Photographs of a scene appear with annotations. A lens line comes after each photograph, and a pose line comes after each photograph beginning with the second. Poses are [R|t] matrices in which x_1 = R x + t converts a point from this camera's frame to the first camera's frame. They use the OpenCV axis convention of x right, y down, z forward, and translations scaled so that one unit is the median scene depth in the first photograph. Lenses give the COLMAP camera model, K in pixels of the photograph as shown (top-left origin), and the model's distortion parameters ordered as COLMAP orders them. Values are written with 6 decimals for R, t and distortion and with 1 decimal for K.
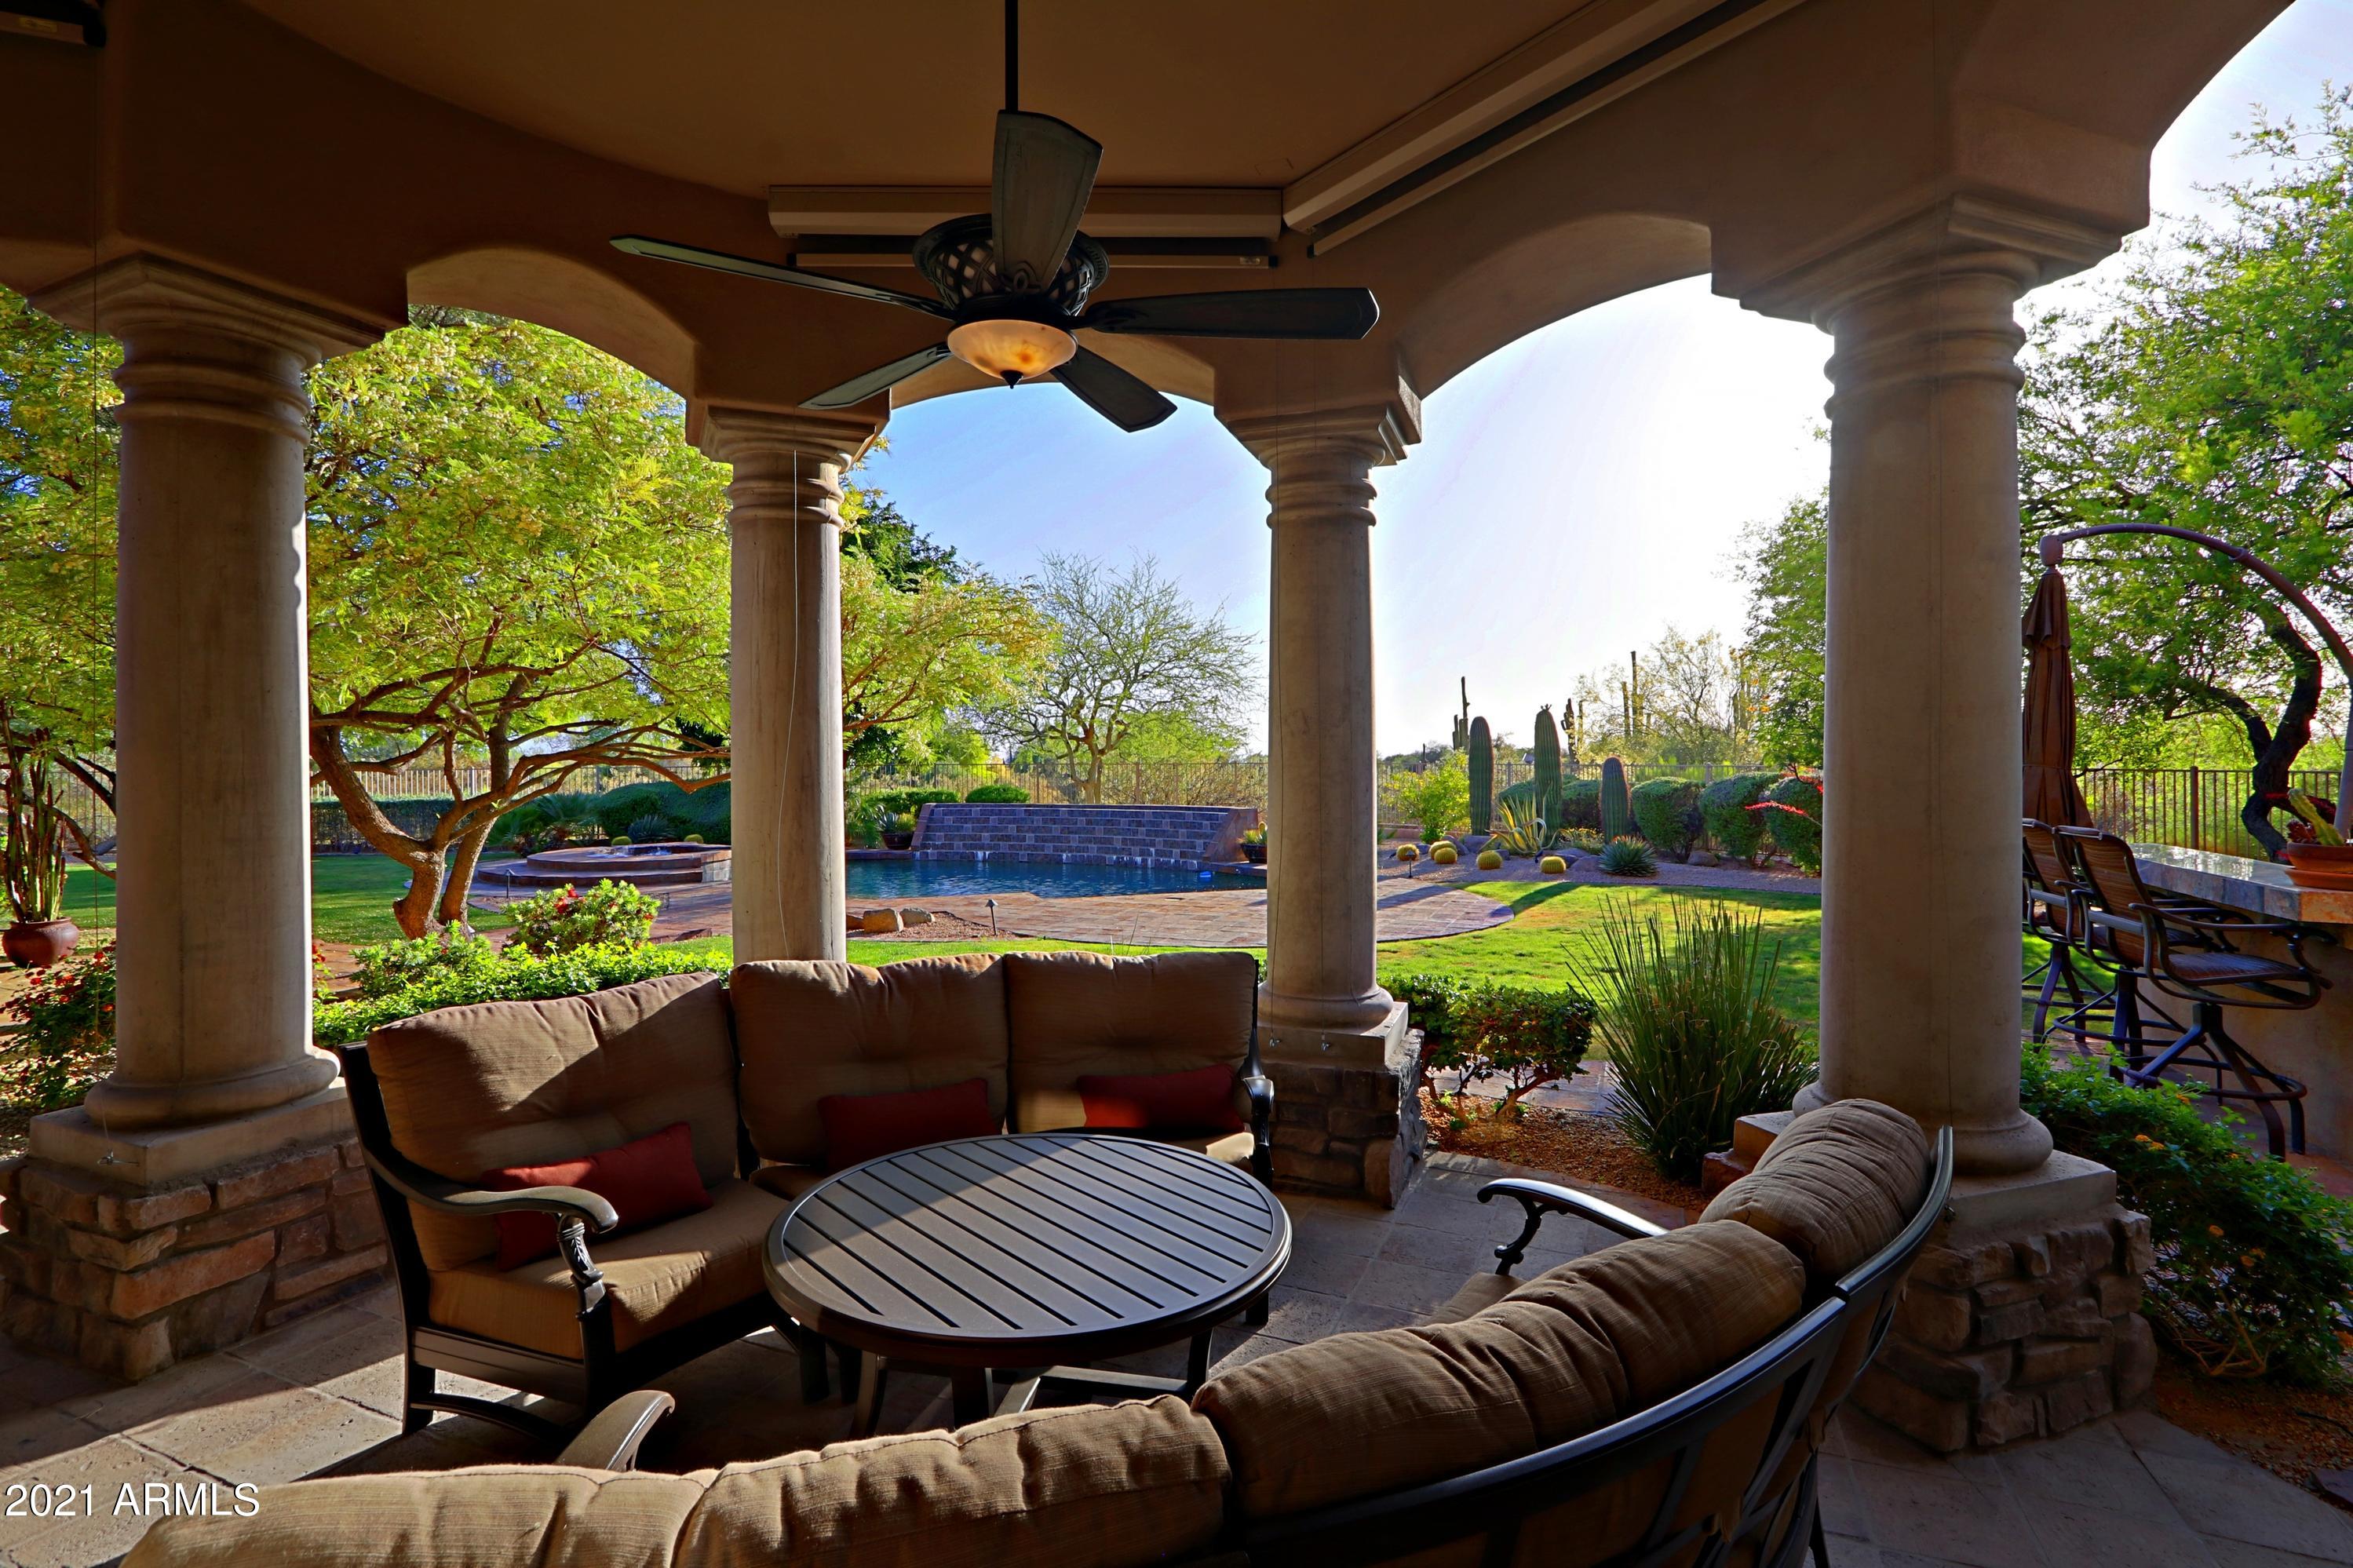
lens RADIAL K [[1105.1, 0, 1167.3], [0, 1105.1, 777.4], [0, 0, 1]] dist [-0.014771, 0.000466]
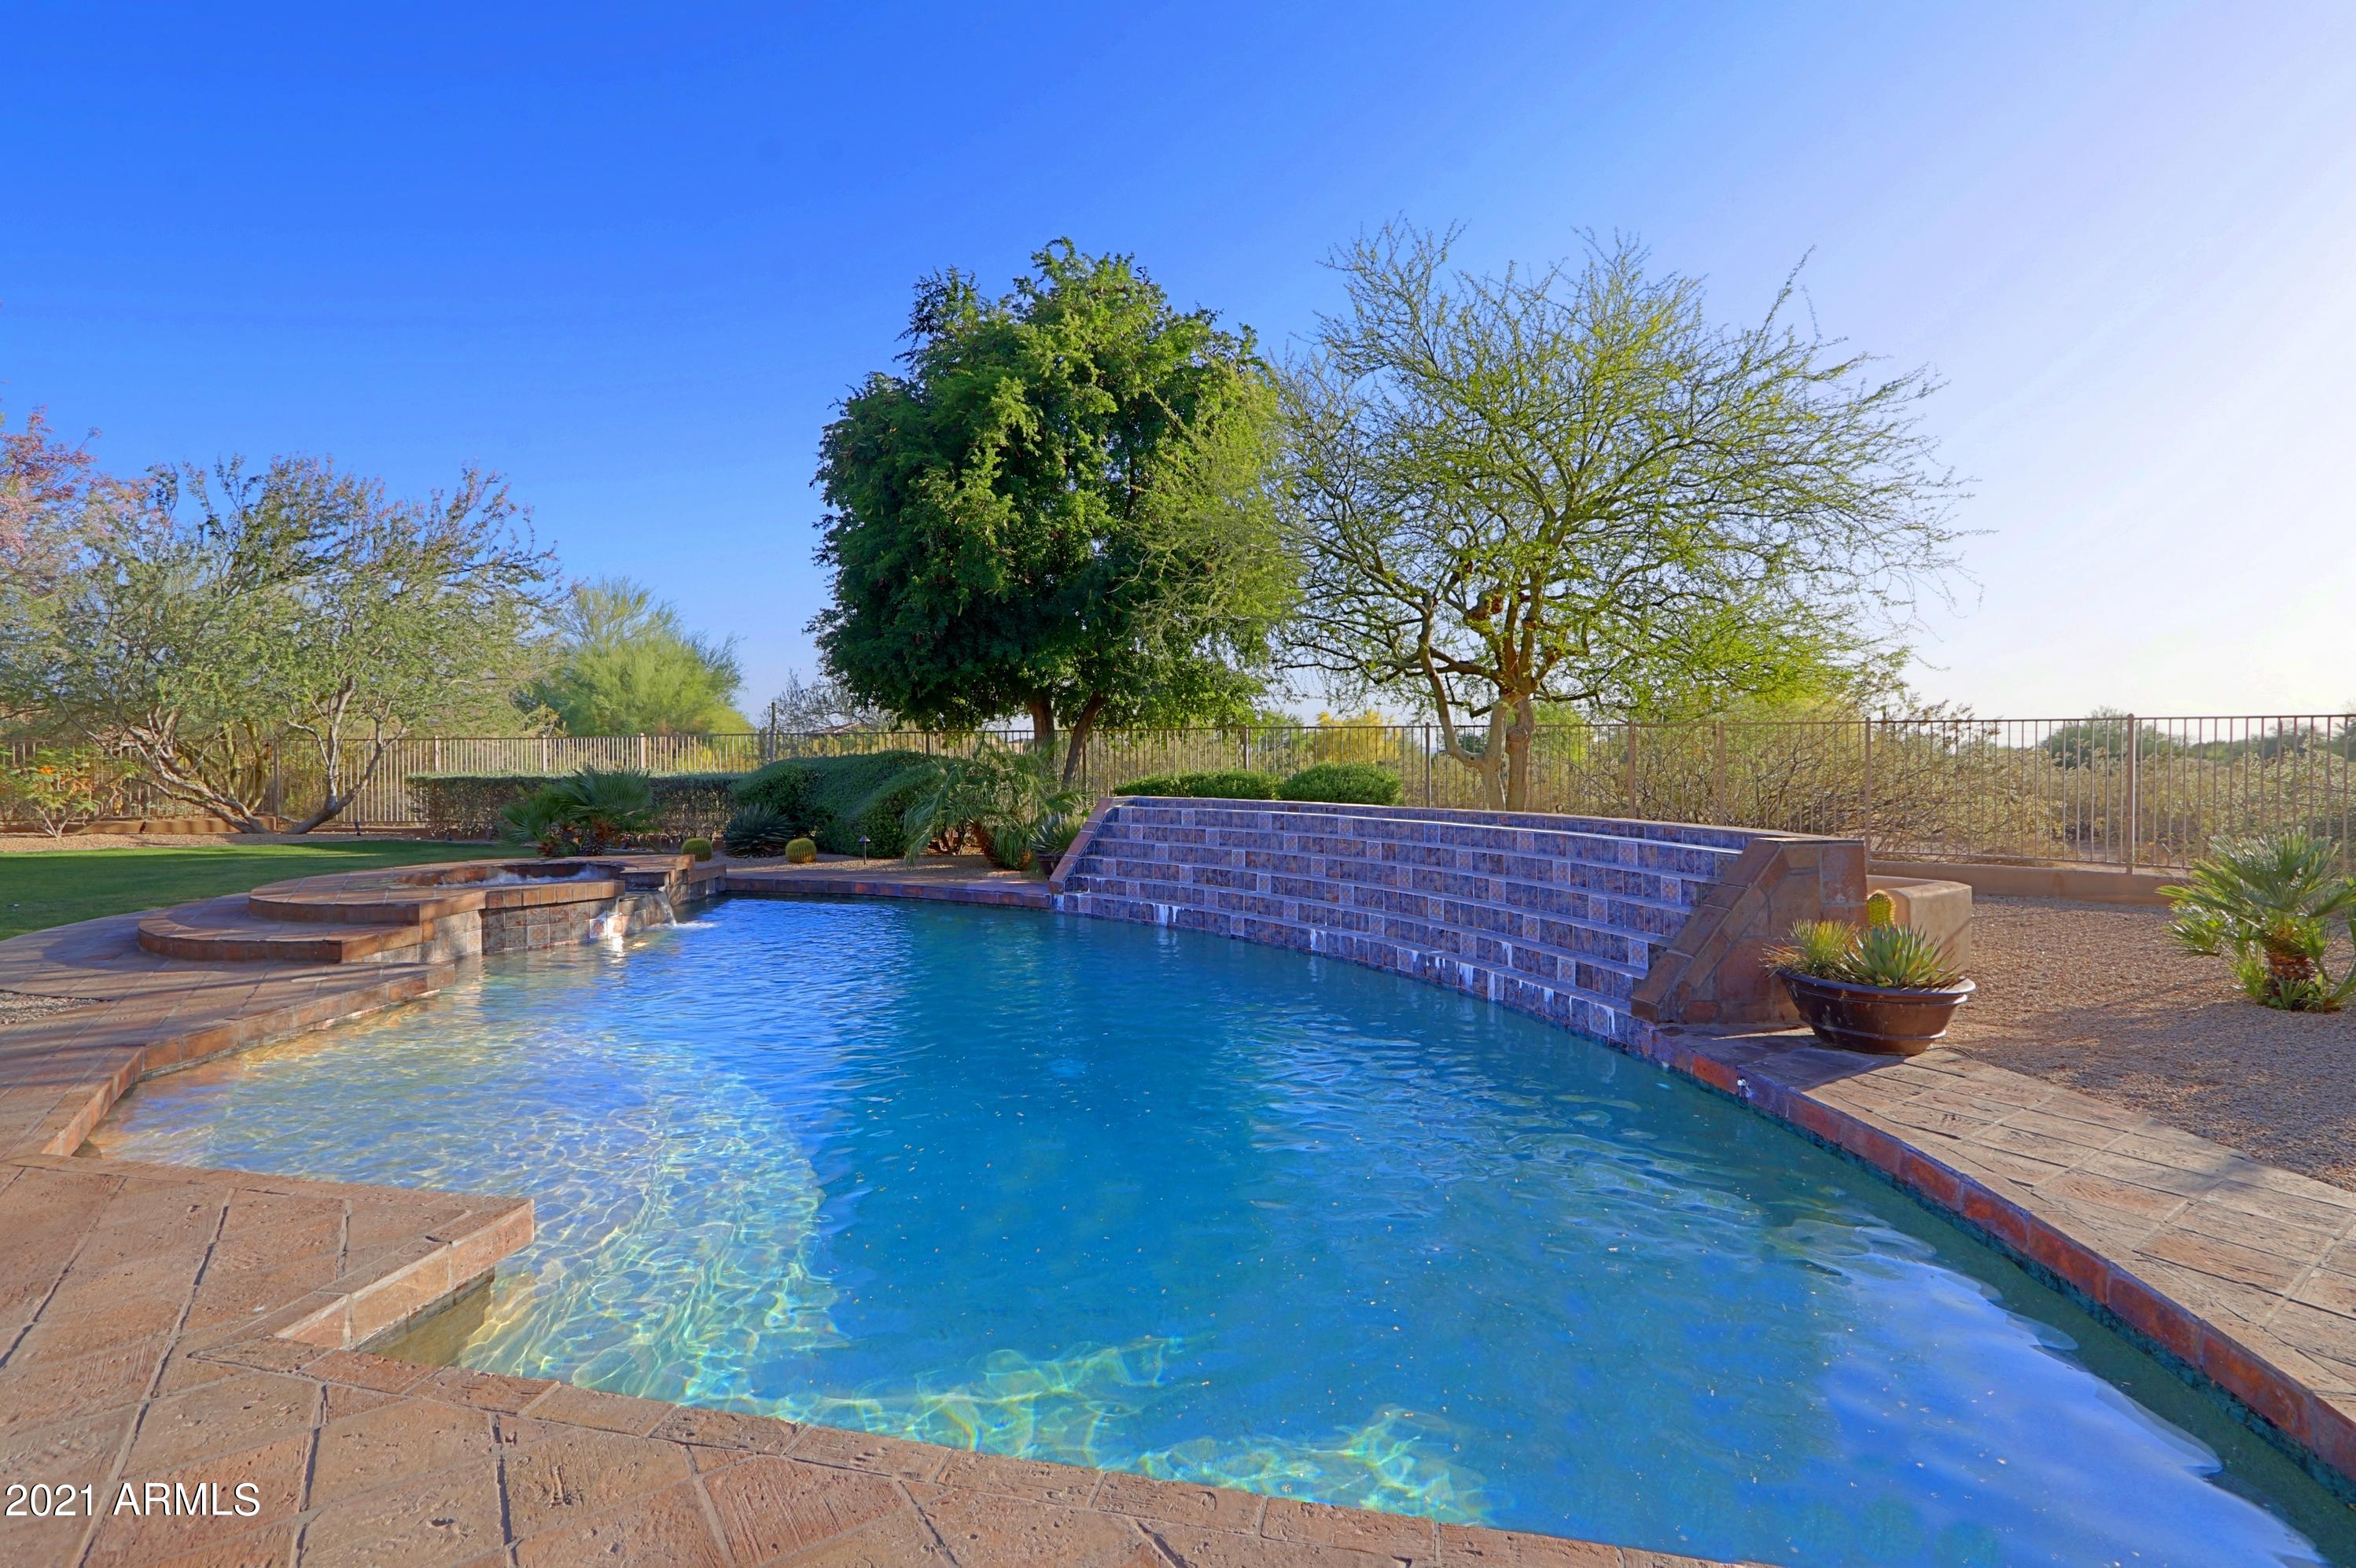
lens RADIAL K [[1106.6, 0, 1168.7], [0, 1106.6, 767.9], [0, 0, 1]] dist [-0.014771, 0.000466]
pose [[0.853965, 0.009555, -0.520243, 0.072257], [-0.010064, 0.999948, 0.001846, 0.009738], [0.520233, 0.003659, 0.854016, 0.626303]]
